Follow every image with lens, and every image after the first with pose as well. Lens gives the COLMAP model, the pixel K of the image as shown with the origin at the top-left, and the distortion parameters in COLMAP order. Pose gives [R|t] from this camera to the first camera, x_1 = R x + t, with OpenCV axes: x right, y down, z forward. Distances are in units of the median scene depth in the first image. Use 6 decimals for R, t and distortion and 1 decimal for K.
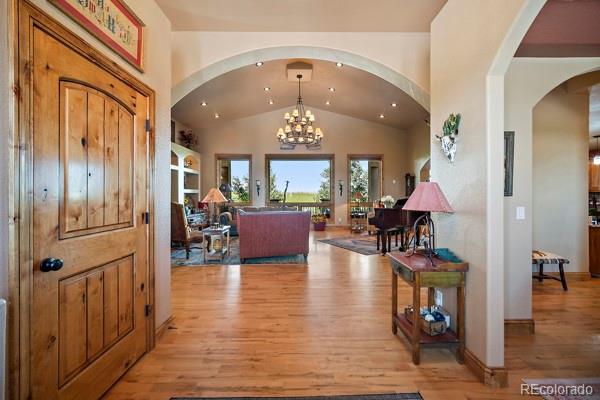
lens RADIAL K [[238.5, 0, 300.6], [0, 238.5, 196.6], [0, 0, 1]] dist [0.001465, 0.000006]
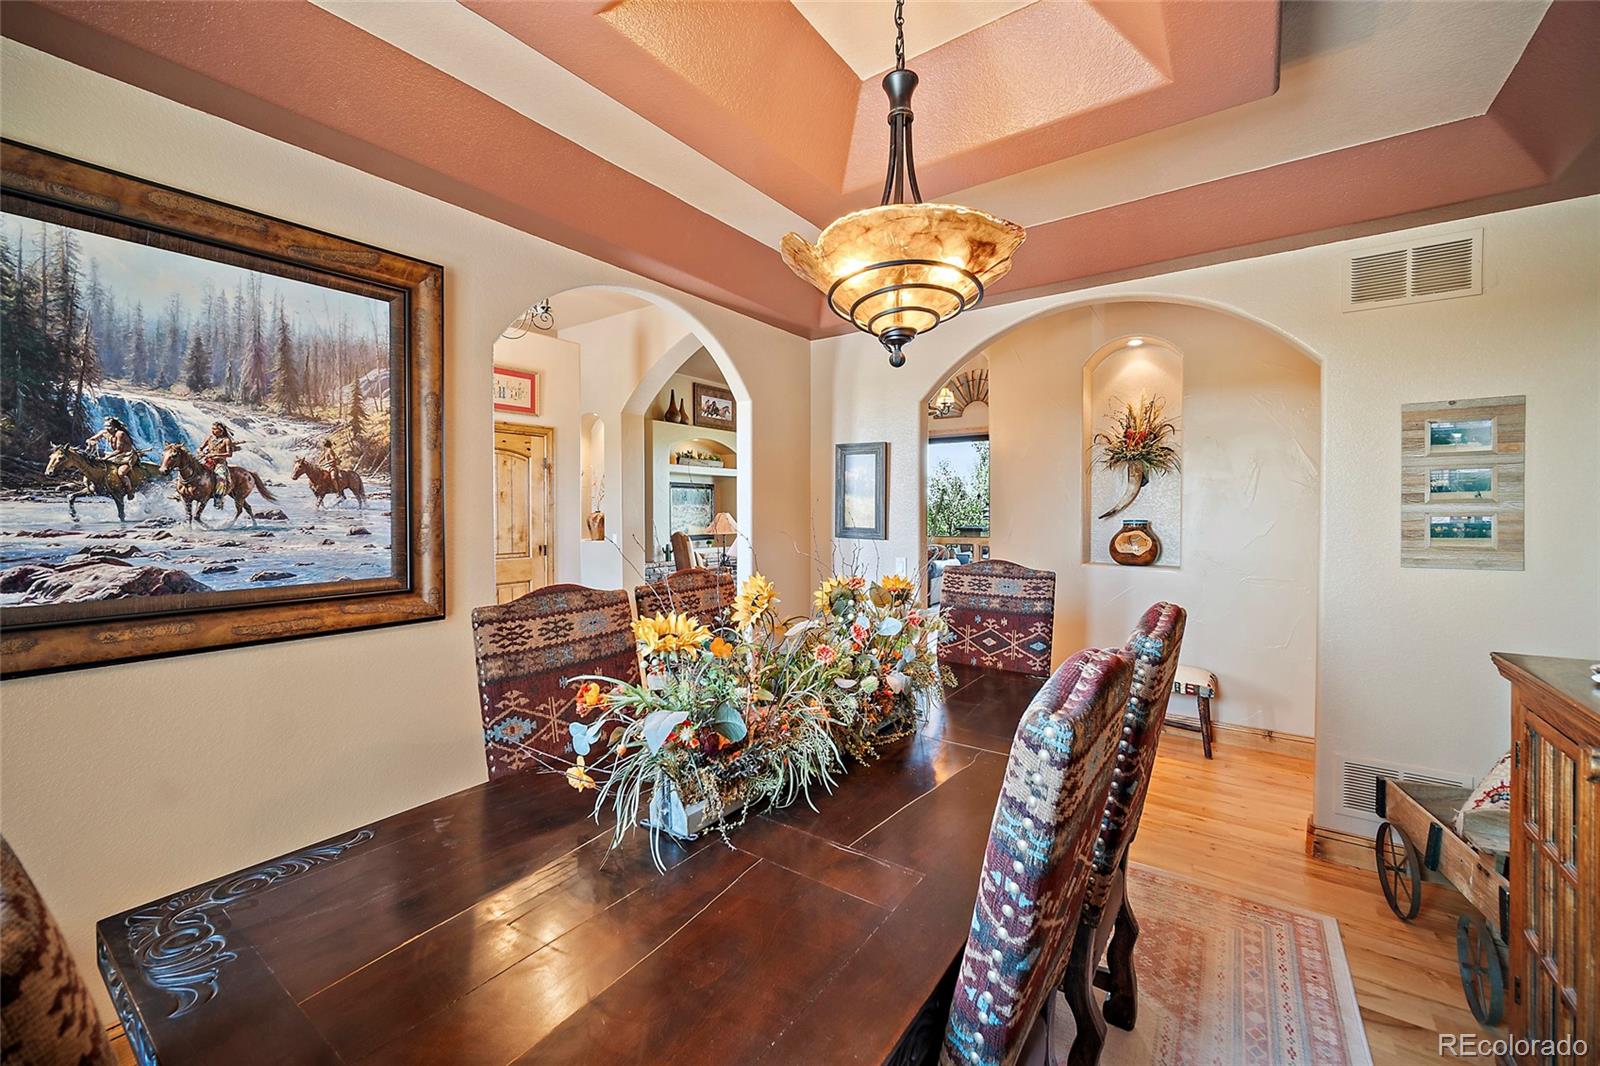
lens RADIAL K [[636.1, 0, 791.2], [0, 636.1, 521.3], [0, 0, 1]] dist [0.001465, 0.000006]
pose [[0.802765, 0.012986, -0.596154, 0.614307], [-0.005730, 0.999885, 0.014065, -0.027047], [0.596268, -0.007875, 0.802747, -0.197394]]
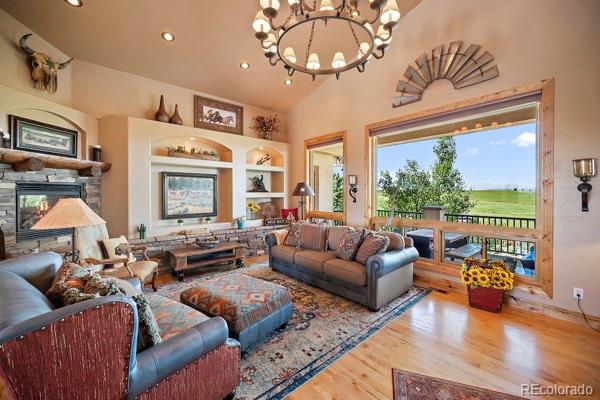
lens RADIAL K [[238.5, 0, 303.1], [0, 238.5, 198.8], [0, 0, 1]] dist [0.001465, 0.000006]
pose [[0.651379, 0.016011, -0.758583, 0.243297], [-0.004175, 0.999838, 0.017518, -0.032718], [0.758741, -0.008244, 0.651341, 0.791789]]
